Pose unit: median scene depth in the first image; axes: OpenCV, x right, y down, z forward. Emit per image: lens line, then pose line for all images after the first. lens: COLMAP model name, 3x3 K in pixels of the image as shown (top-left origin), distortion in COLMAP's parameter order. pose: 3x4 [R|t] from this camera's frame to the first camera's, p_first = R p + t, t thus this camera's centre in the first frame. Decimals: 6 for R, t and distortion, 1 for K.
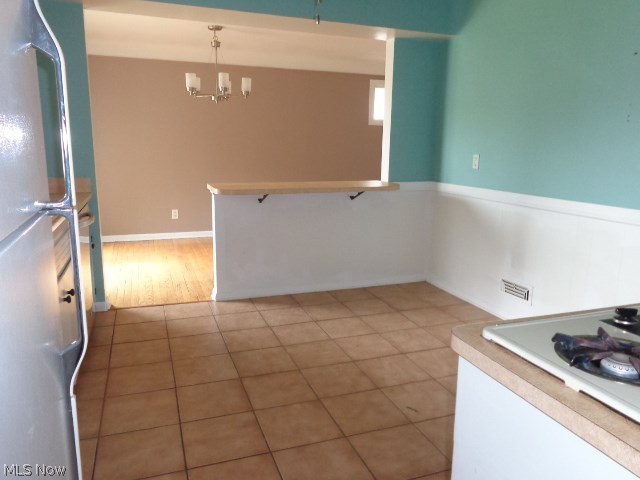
lens RADIAL K [[482.2, 0, 320.8], [0, 482.2, 239.0], [0, 0, 1]] dist [0.002581, 0.004913]
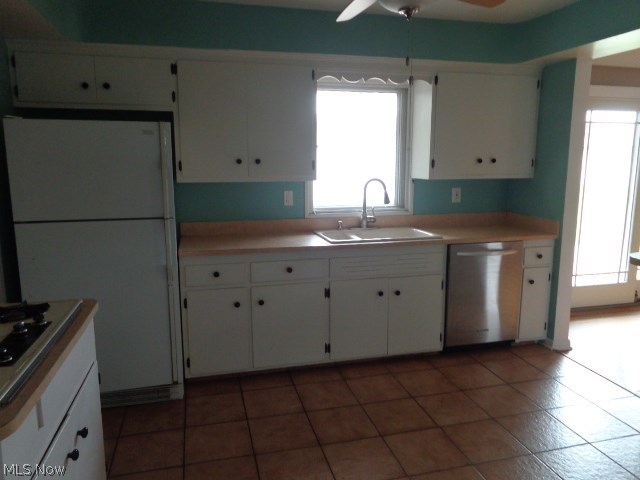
lens RADIAL K [[482.2, 0, 321.8], [0, 482.2, 238.3], [0, 0, 1]] dist [0.002581, 0.004913]
pose [[-0.089000, 0.157172, -0.983553, 0.790156], [-0.195249, 0.965560, 0.171964, -0.218814], [0.976707, 0.207343, -0.055248, 0.741201]]
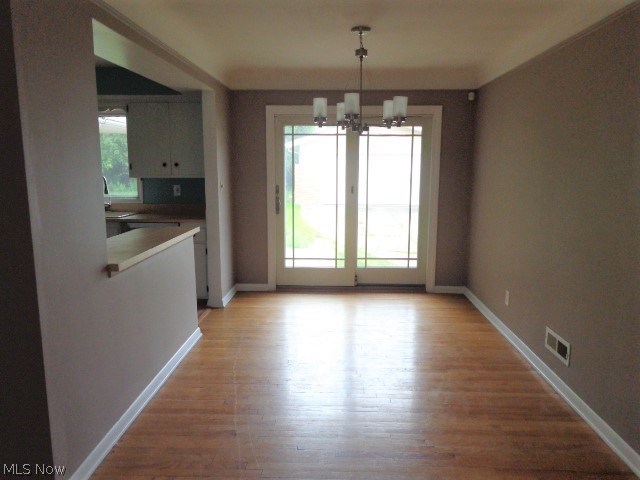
lens RADIAL K [[482.2, 0, 319.7], [0, 482.2, 243.7], [0, 0, 1]] dist [0.002581, 0.004913]
pose [[-0.373203, 0.145228, -0.916312, 0.927210], [-0.186867, 0.955663, 0.227574, -0.538500], [0.908736, 0.256160, -0.329518, 2.346020]]
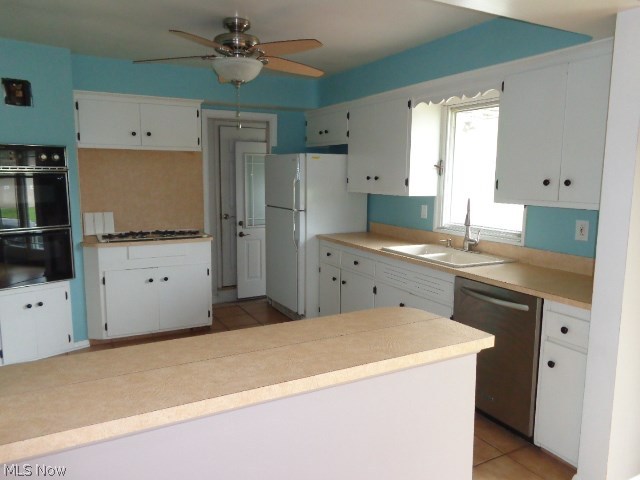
lens RADIAL K [[482.2, 0, 319.8], [0, 482.2, 239.1], [0, 0, 1]] dist [0.002581, 0.004913]
pose [[-0.988701, 0.001877, -0.149887, -0.023745], [-0.047206, 0.945145, 0.323222, -0.480170], [0.142272, 0.326645, -0.934378, 1.996421]]
